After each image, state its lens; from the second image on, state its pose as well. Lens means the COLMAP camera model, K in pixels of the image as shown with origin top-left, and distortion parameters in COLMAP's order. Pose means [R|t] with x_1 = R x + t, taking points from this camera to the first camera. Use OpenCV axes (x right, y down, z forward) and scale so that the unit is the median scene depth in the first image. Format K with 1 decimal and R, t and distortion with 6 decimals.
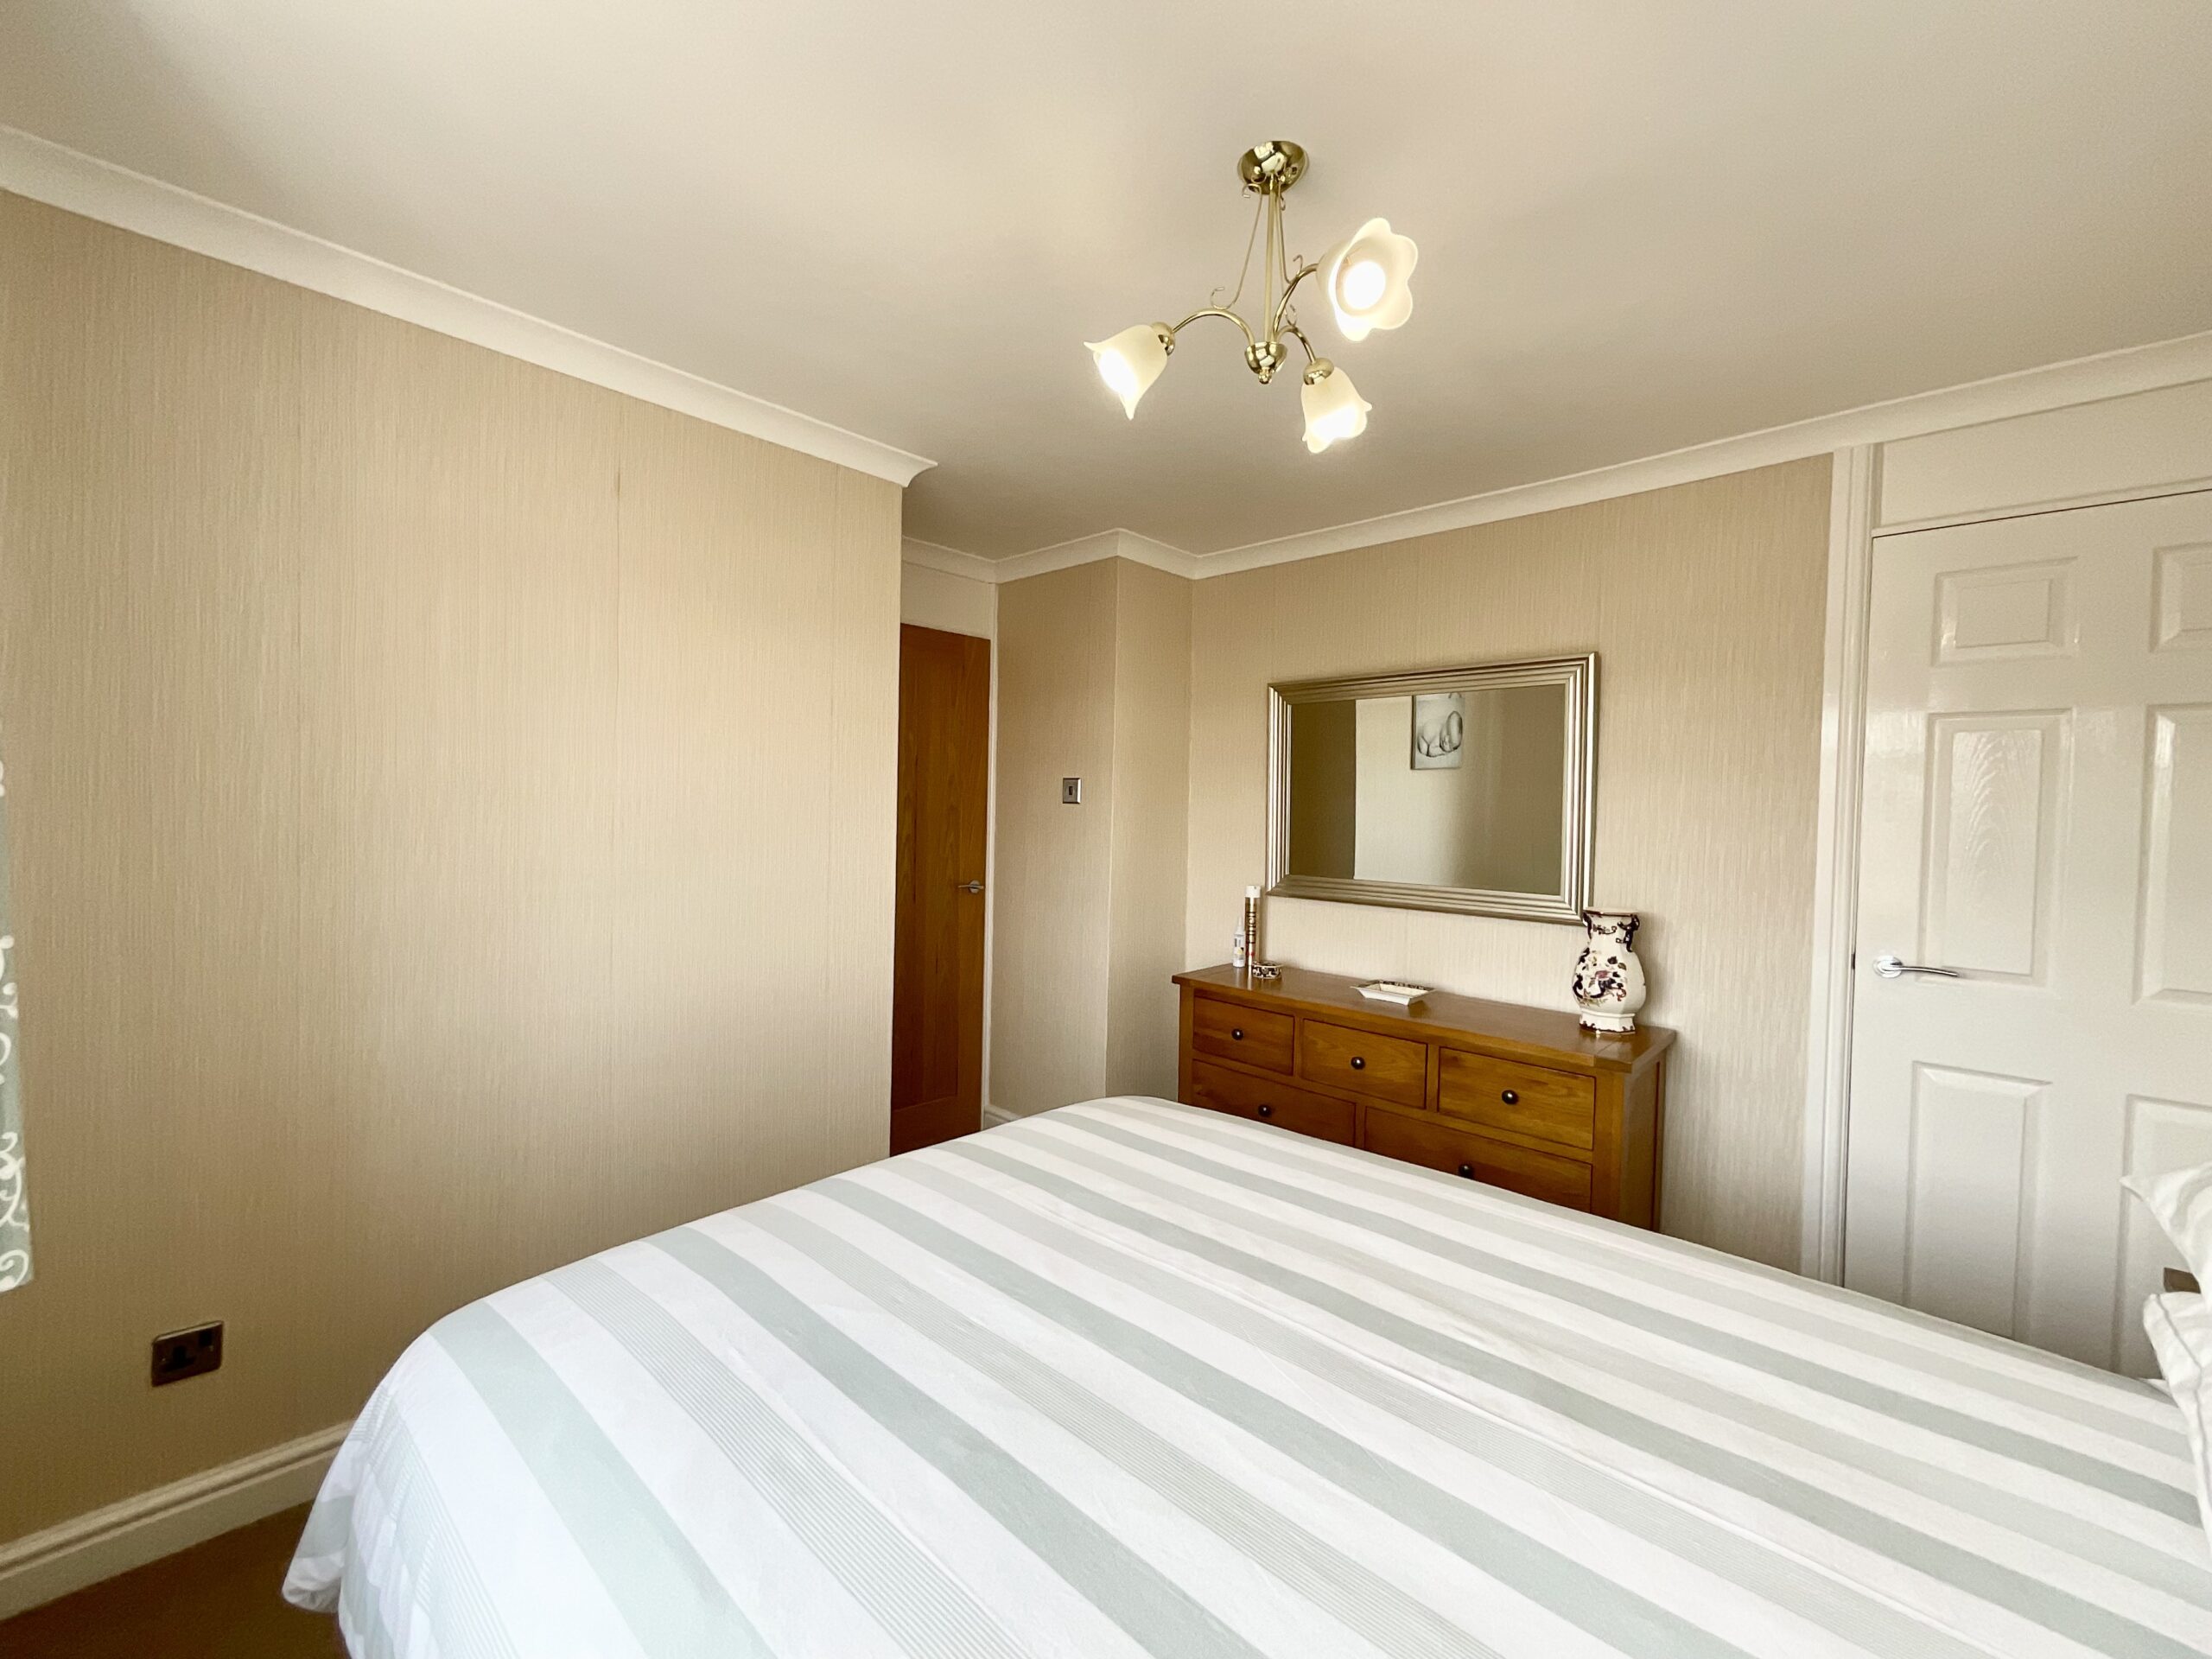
lens RADIAL K [[898.3, 0, 1106.0], [0, 898.3, 829.5], [0, 0, 1]] dist [-0.002836, -0.000222]
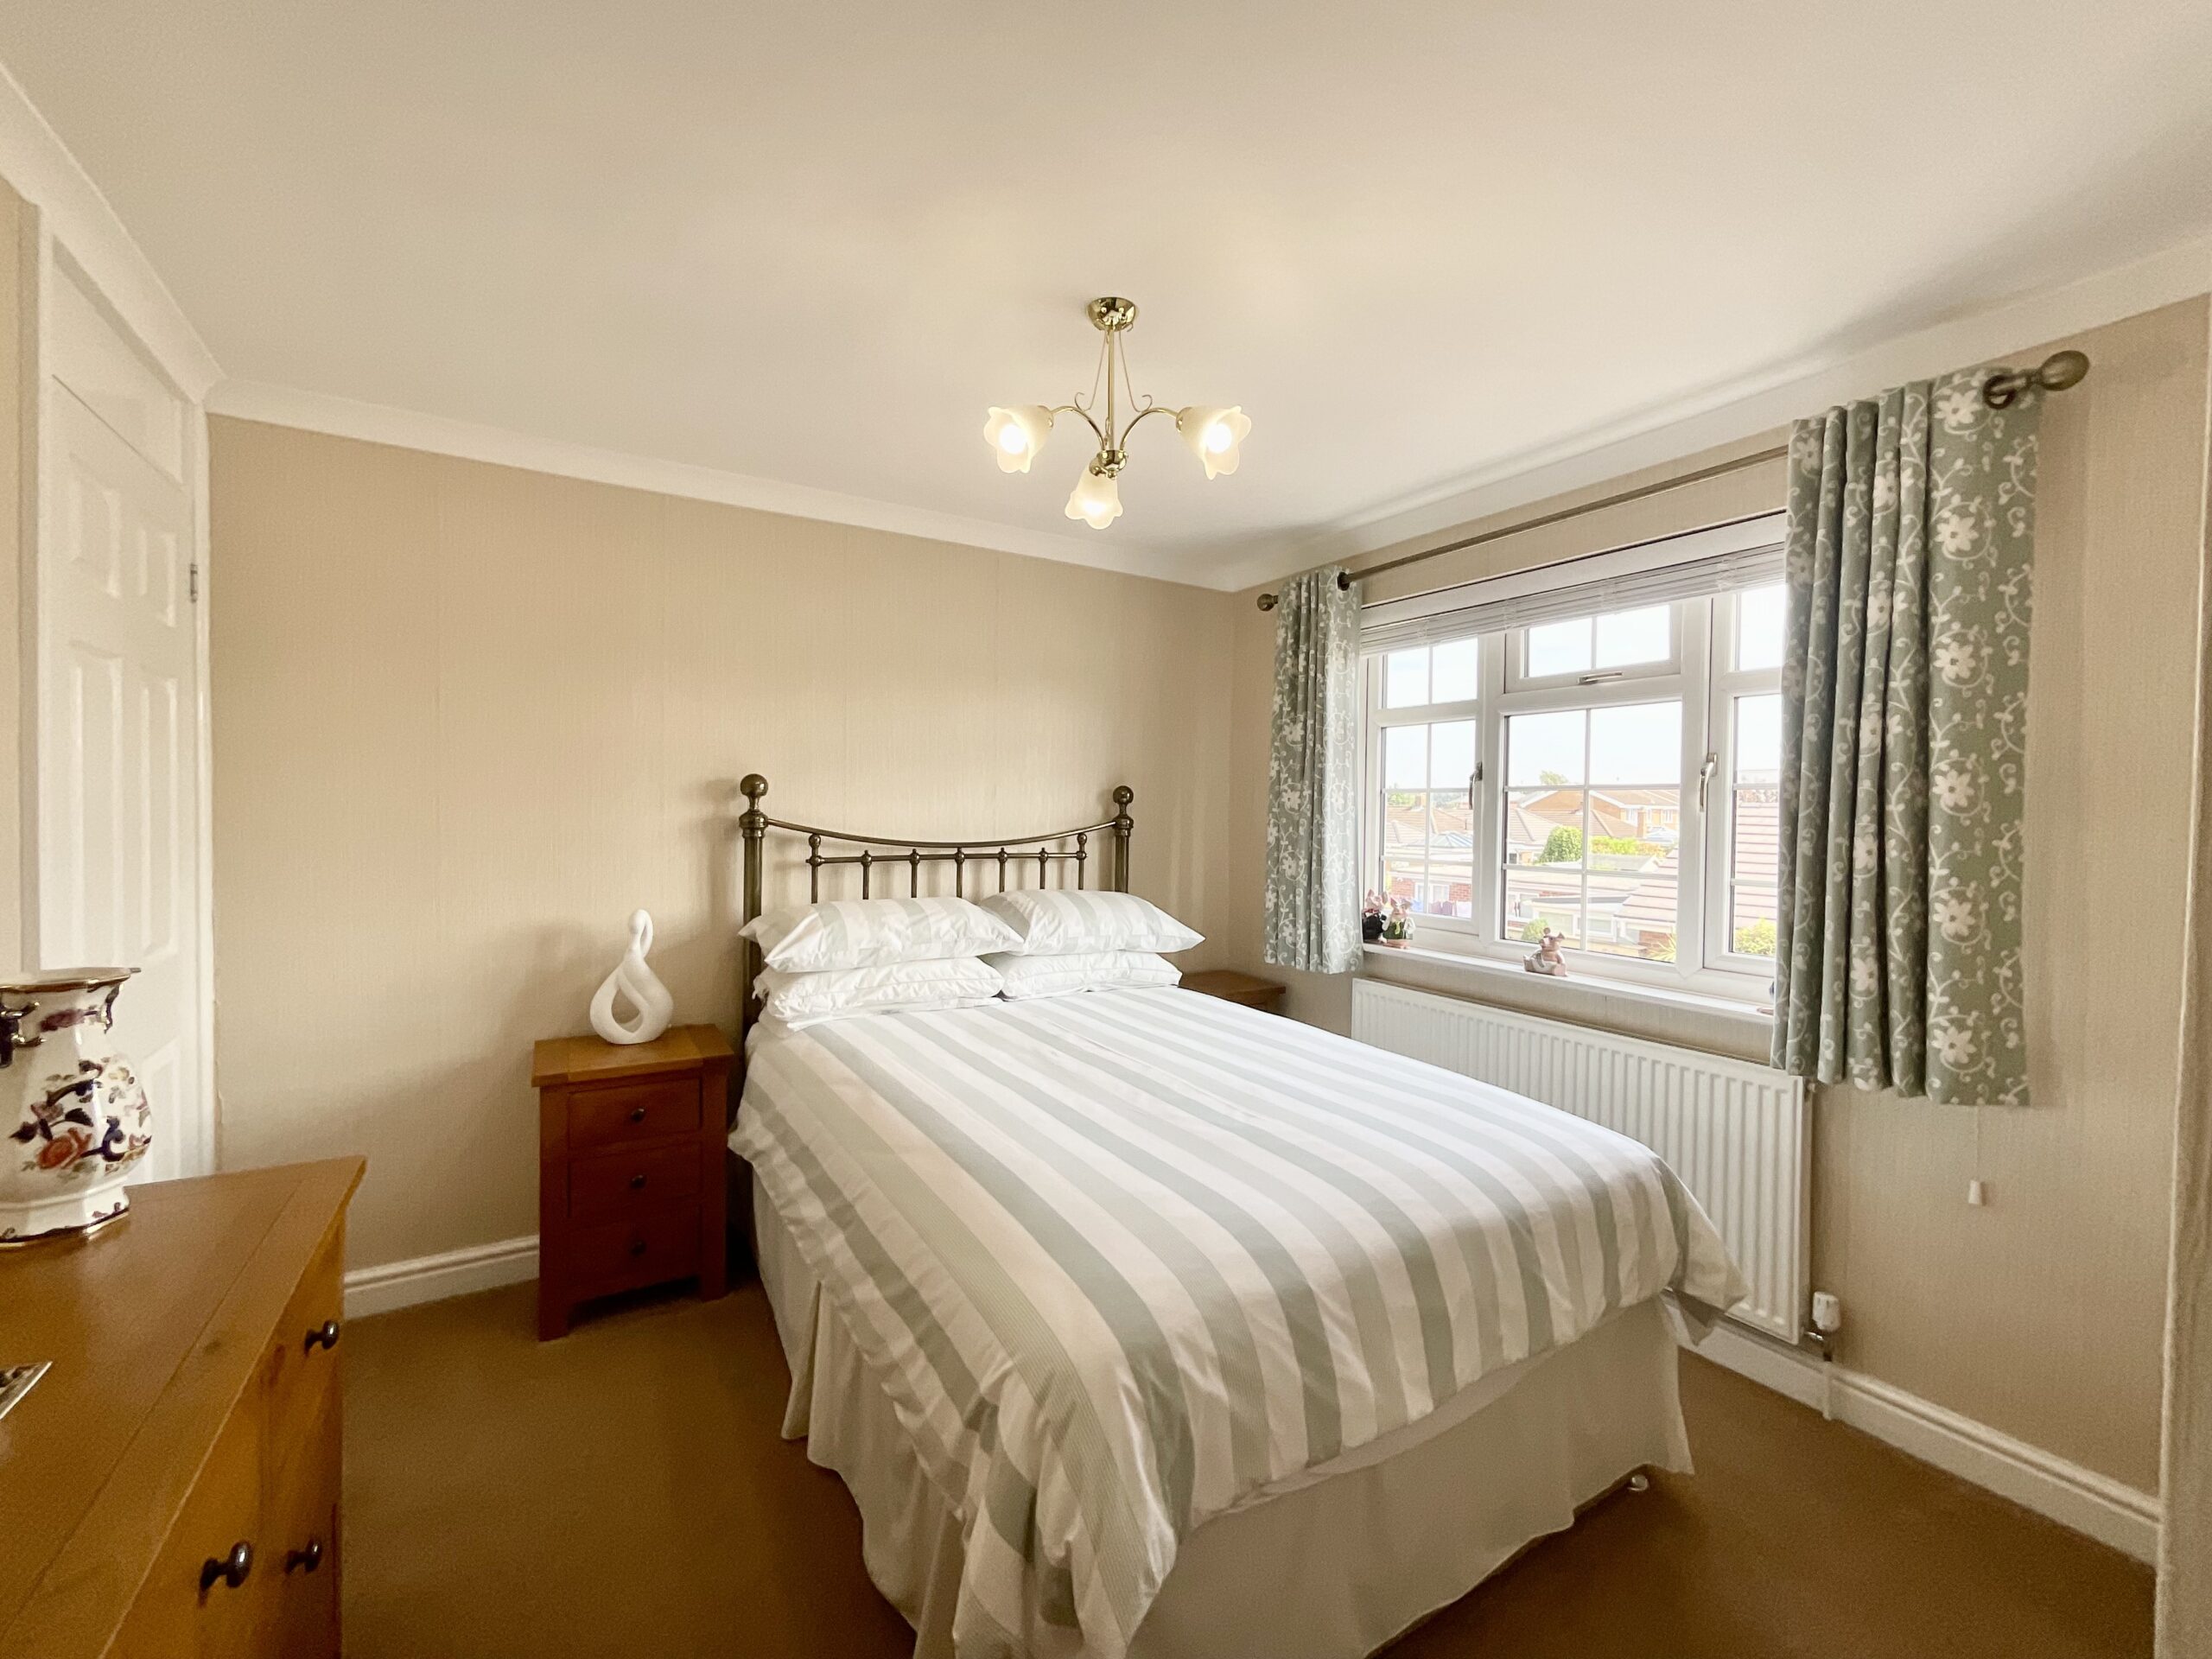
lens RADIAL K [[898.3, 0, 1106.0], [0, 898.3, 829.5], [0, 0, 1]] dist [-0.002836, -0.000222]
pose [[-0.962410, -0.037429, 0.269009, -0.183837], [-0.026248, 0.998640, 0.045042, -0.025732], [-0.270329, 0.036288, -0.962084, 2.303079]]
